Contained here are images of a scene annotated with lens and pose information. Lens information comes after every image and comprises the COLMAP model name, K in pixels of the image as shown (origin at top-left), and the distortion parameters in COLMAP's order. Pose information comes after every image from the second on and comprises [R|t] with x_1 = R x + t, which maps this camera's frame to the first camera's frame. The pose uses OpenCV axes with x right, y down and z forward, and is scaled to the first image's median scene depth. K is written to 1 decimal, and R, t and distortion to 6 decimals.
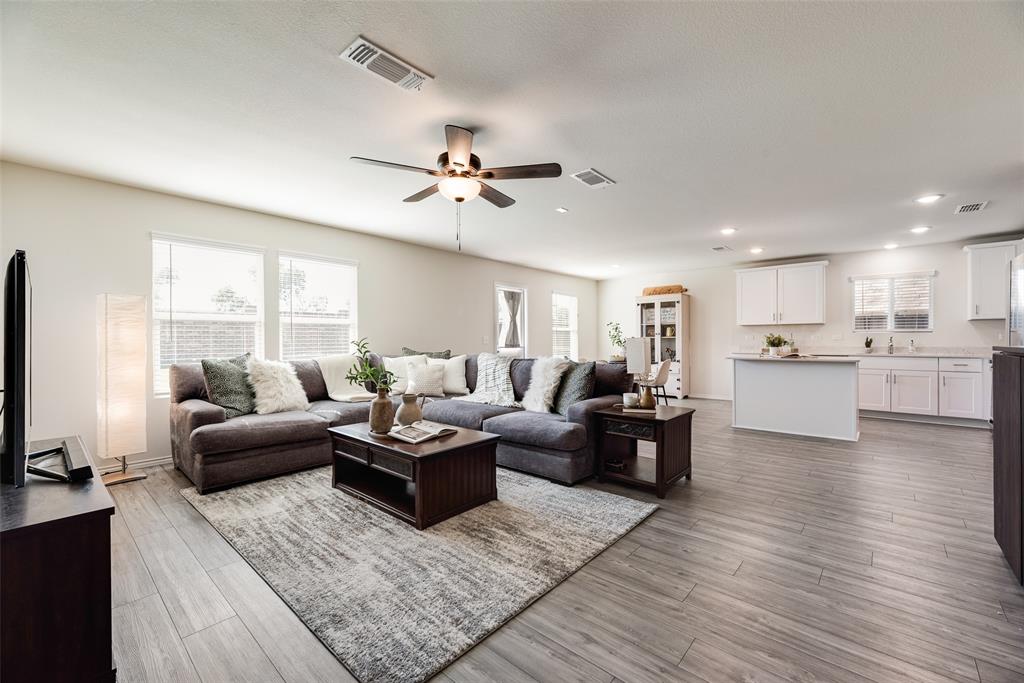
lens RADIAL K [[423.4, 0, 512.0], [0, 423.4, 341.5], [0, 0, 1]] dist [0.002393, 0.000293]
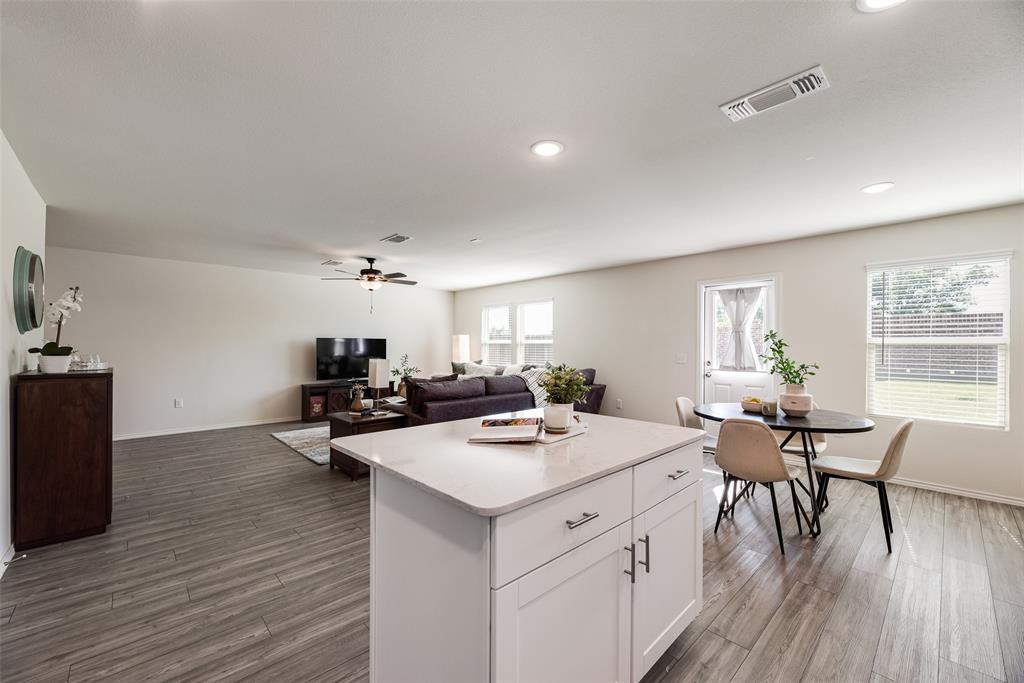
lens RADIAL K [[405.3, 0, 513.7], [0, 405.3, 349.9], [0, 0, 1]] dist [-0.003735, 0.000091]
pose [[-0.089648, 0.012187, -0.995899, 0.719713], [-0.008612, 0.999878, 0.013011, -0.026814], [0.995936, 0.009743, -0.089532, 0.745198]]
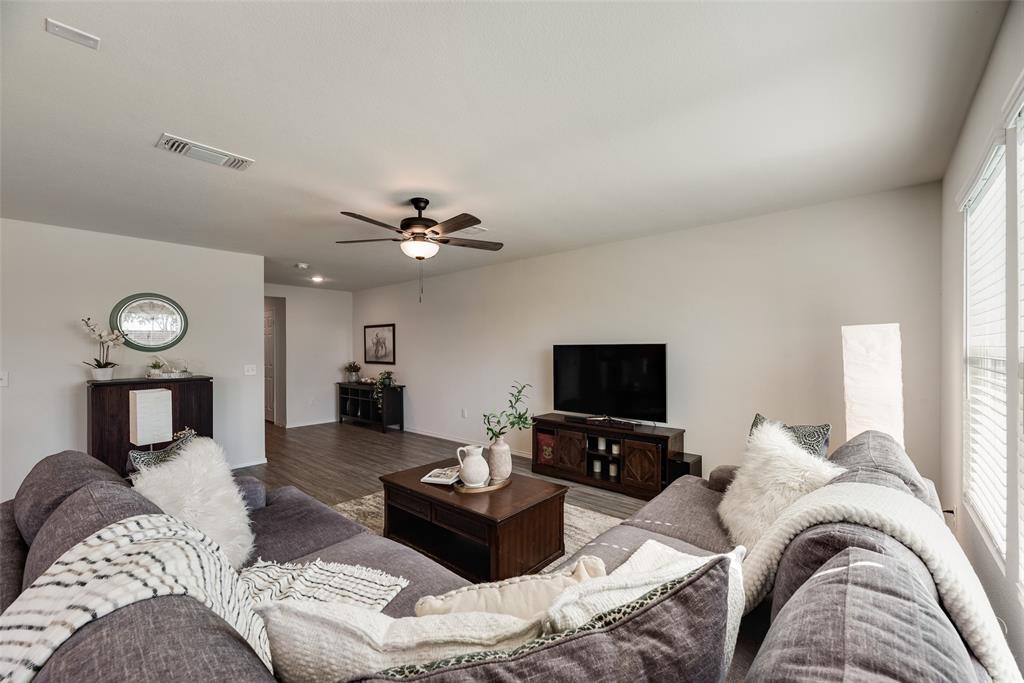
lens RADIAL K [[413.1, 0, 514.6], [0, 413.1, 341.9], [0, 0, 1]] dist [0.001103, 0.000190]
pose [[-0.999824, 0.007514, -0.017203, -0.145230], [0.007614, 0.999954, -0.005774, -0.041089], [0.017159, -0.005904, -0.999835, 0.833548]]
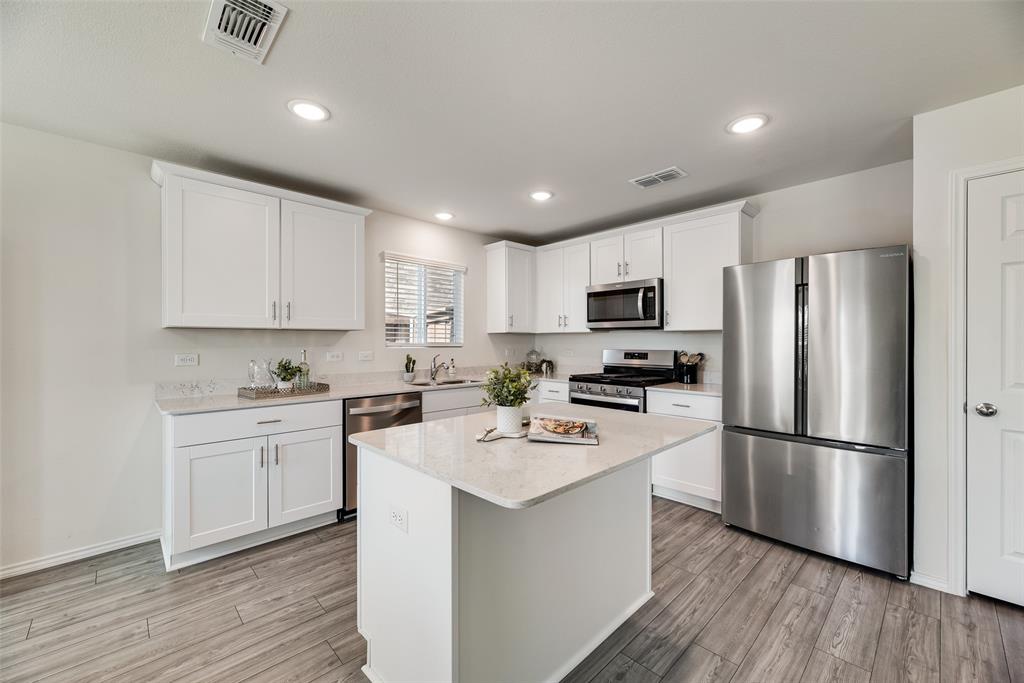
lens RADIAL K [[413.1, 0, 514.6], [0, 413.1, 341.9], [0, 0, 1]] dist [0.001103, 0.000190]
pose [[0.074510, 0.001631, 0.997219, 0.232787], [0.002772, 0.999994, -0.001843, -0.025806], [-0.997216, 0.002901, 0.074506, 0.733933]]
